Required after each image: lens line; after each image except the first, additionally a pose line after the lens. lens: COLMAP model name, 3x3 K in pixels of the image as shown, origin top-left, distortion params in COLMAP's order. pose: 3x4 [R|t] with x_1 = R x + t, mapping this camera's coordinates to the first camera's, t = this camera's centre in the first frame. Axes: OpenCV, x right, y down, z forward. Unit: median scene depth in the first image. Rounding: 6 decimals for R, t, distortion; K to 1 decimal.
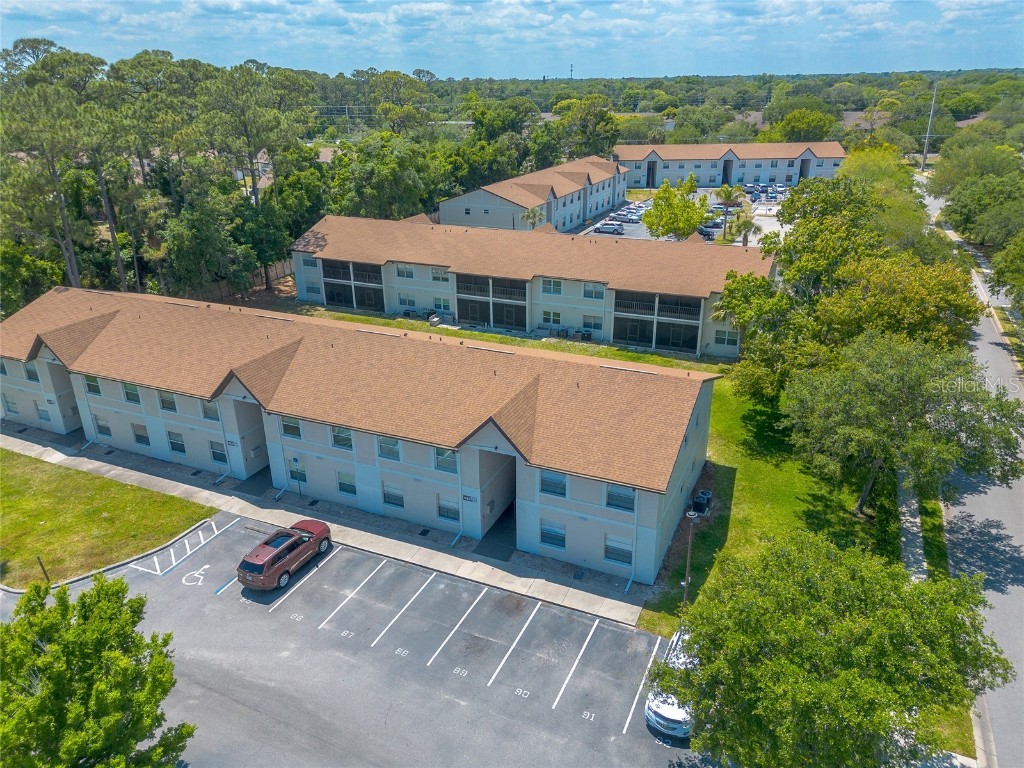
lens RADIAL K [[720.7, 0, 509.9], [0, 720.7, 388.9], [0, 0, 1]] dist [0.075181, -0.079000]
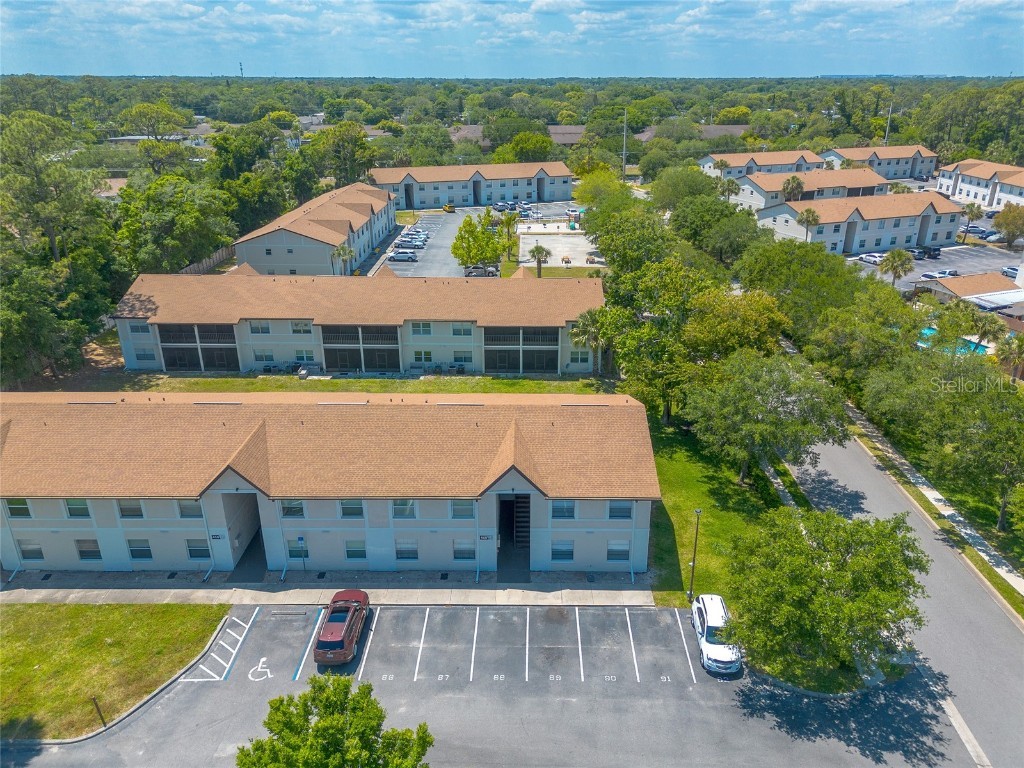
lens RADIAL K [[732.7, 0, 519.6], [0, 732.7, 381.9], [0, 0, 1]] dist [0.066215, -0.060773]
pose [[0.914698, -0.141947, 0.378389, -0.235881], [0.146935, 0.989020, 0.015822, -0.059327], [-0.376480, 0.041126, 0.925511, -0.066933]]
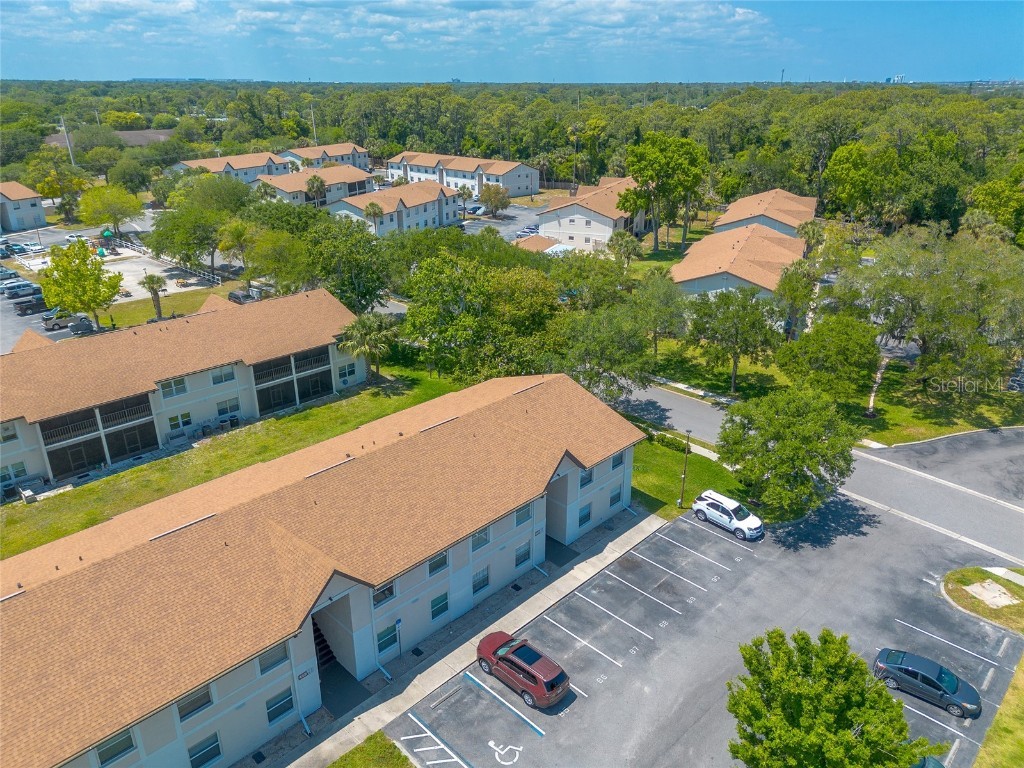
lens RADIAL K [[722.7, 0, 511.3], [0, 722.7, 387.5], [0, 0, 1]] dist [0.057994, -0.050007]
pose [[0.341128, -0.351193, 0.871949, -0.577827], [0.361130, 0.905368, 0.223370, -0.194129], [-0.867881, 0.238690, 0.435673, 0.265109]]
